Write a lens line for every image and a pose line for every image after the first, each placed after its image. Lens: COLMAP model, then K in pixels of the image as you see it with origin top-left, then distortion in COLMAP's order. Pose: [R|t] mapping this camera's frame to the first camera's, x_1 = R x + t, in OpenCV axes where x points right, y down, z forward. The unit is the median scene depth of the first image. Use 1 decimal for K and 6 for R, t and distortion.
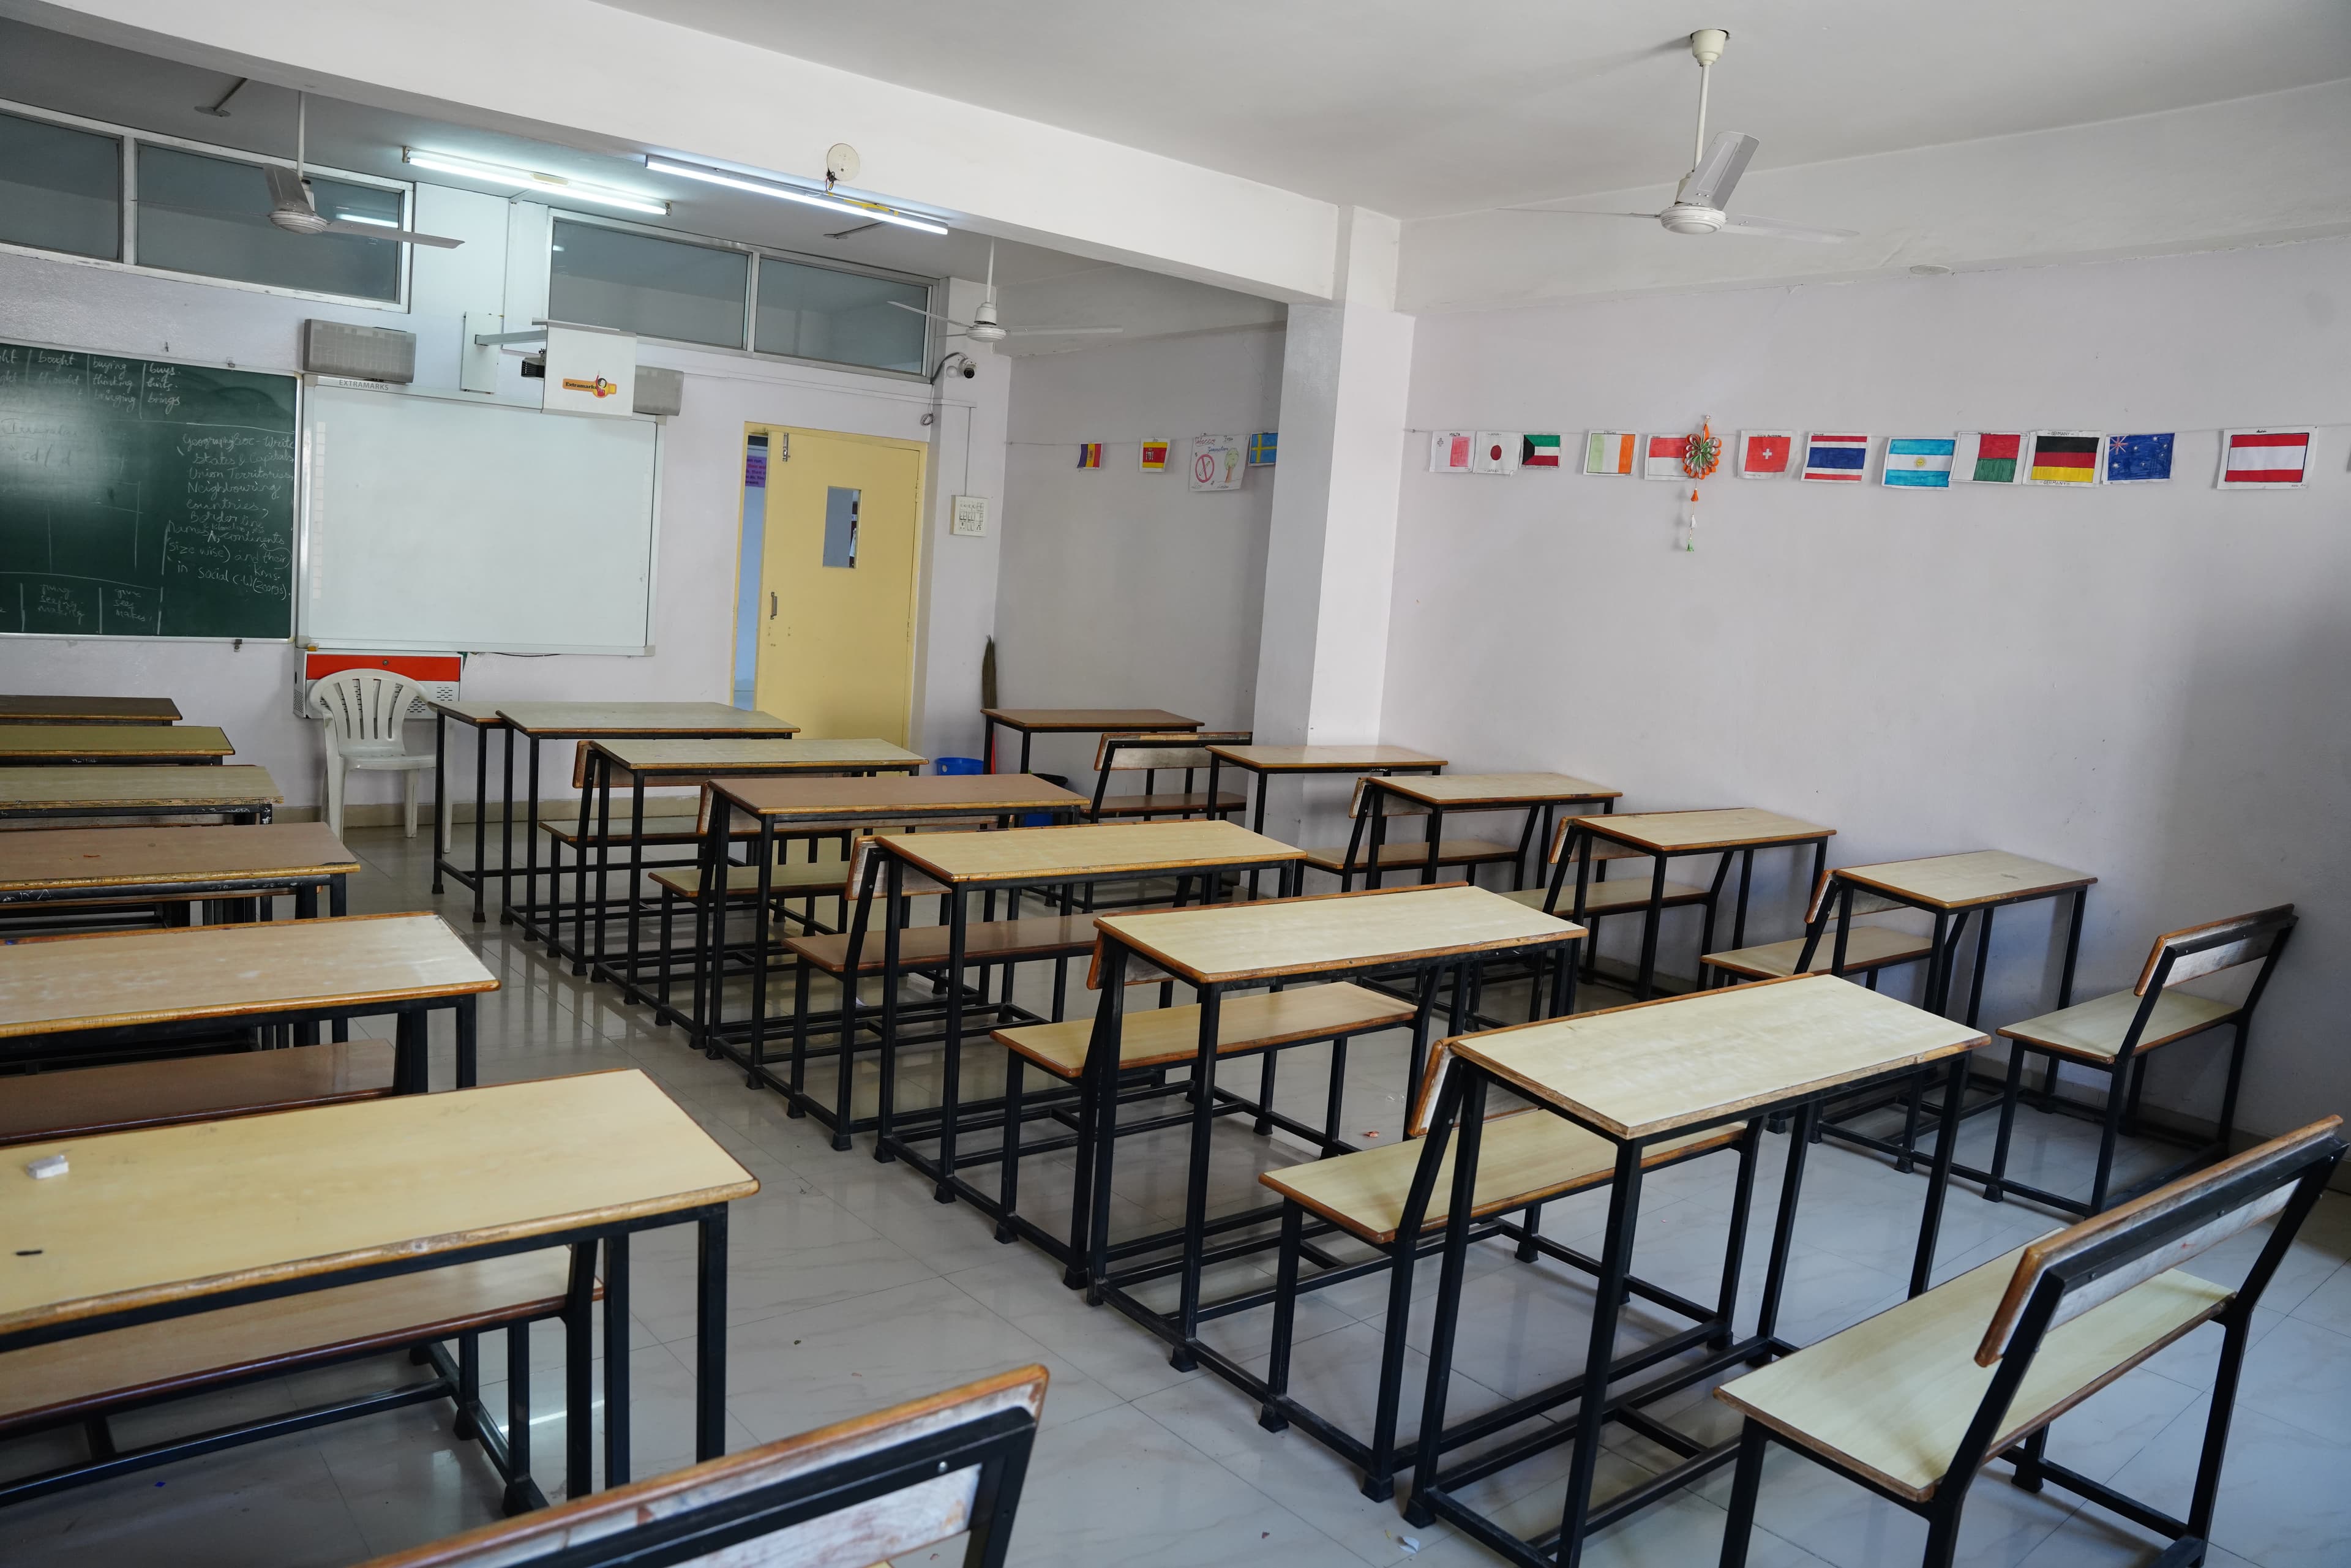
lens RADIAL K [[1617.9, 0, 1175.5], [0, 1617.9, 784.0], [0, 0, 1]] dist [-0.087400, 0.000898]
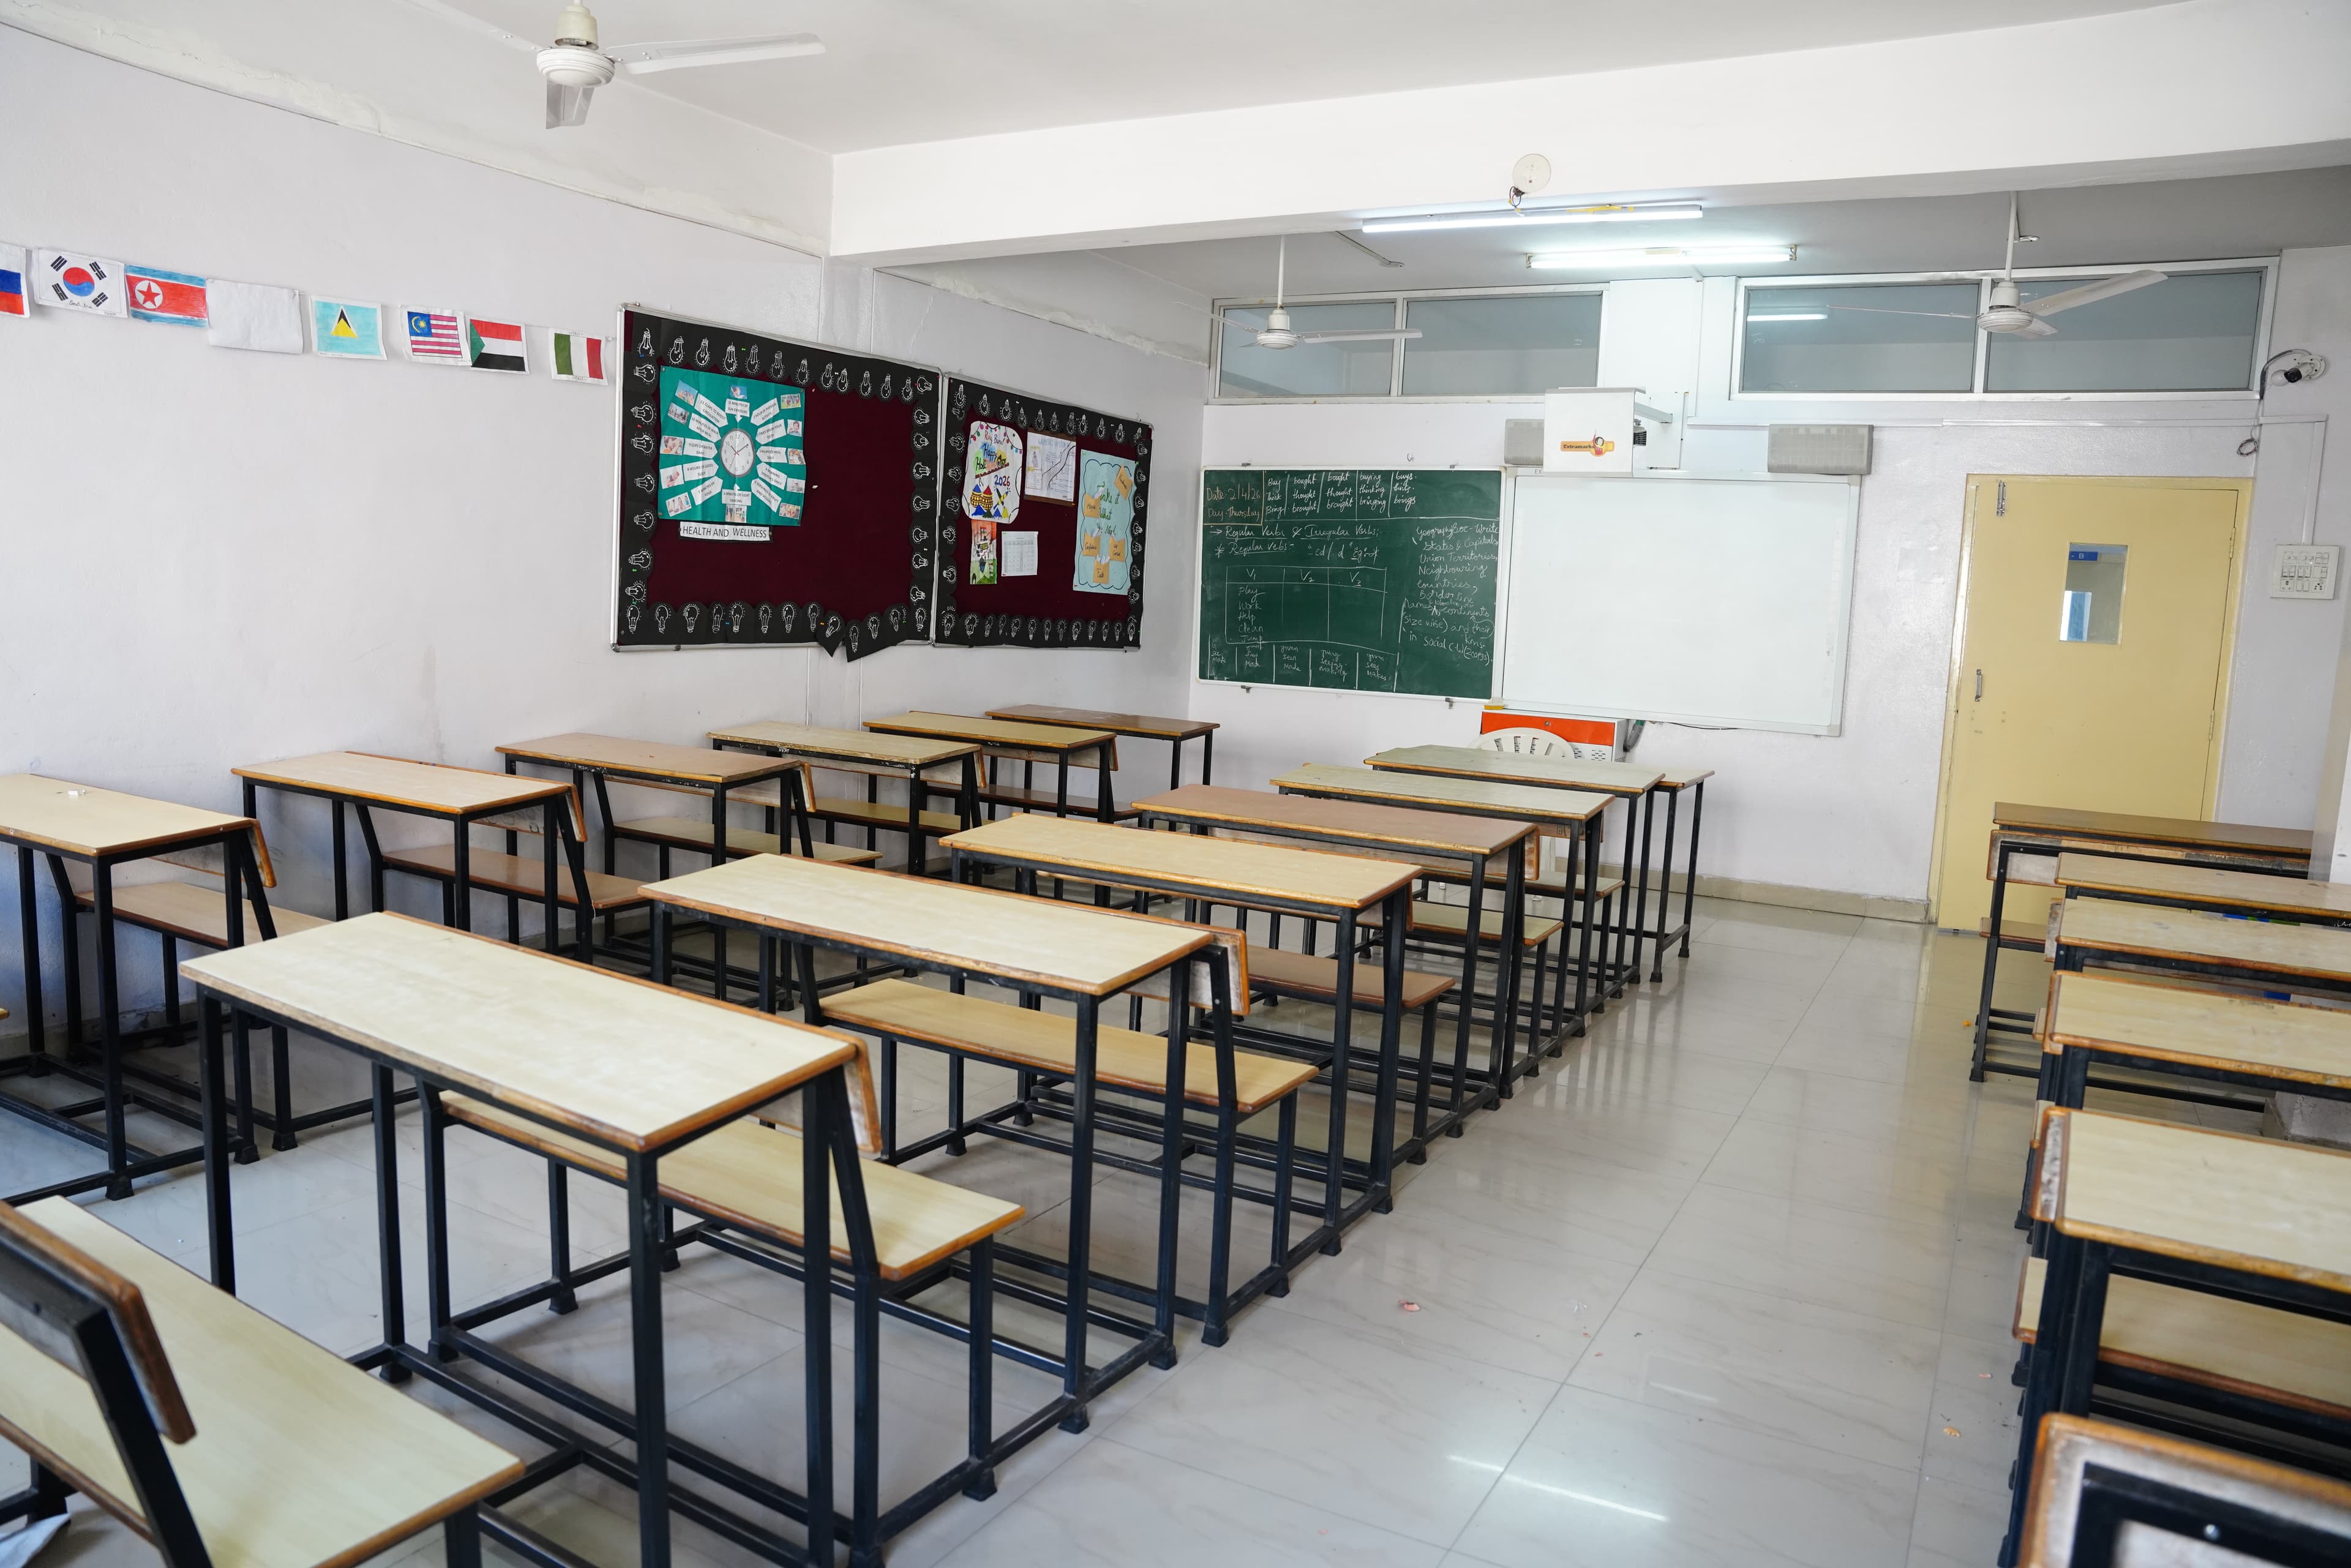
lens RADIAL K [[1613.3, 0, 1175.5], [0, 1613.3, 784.0], [0, 0, 1]] dist [-0.059982, 0.000116]
pose [[0.353173, 0.051864, -0.934119, 0.474633], [-0.140962, 0.990014, 0.001672, -0.000624], [0.924877, 0.131085, 0.356957, 0.391052]]
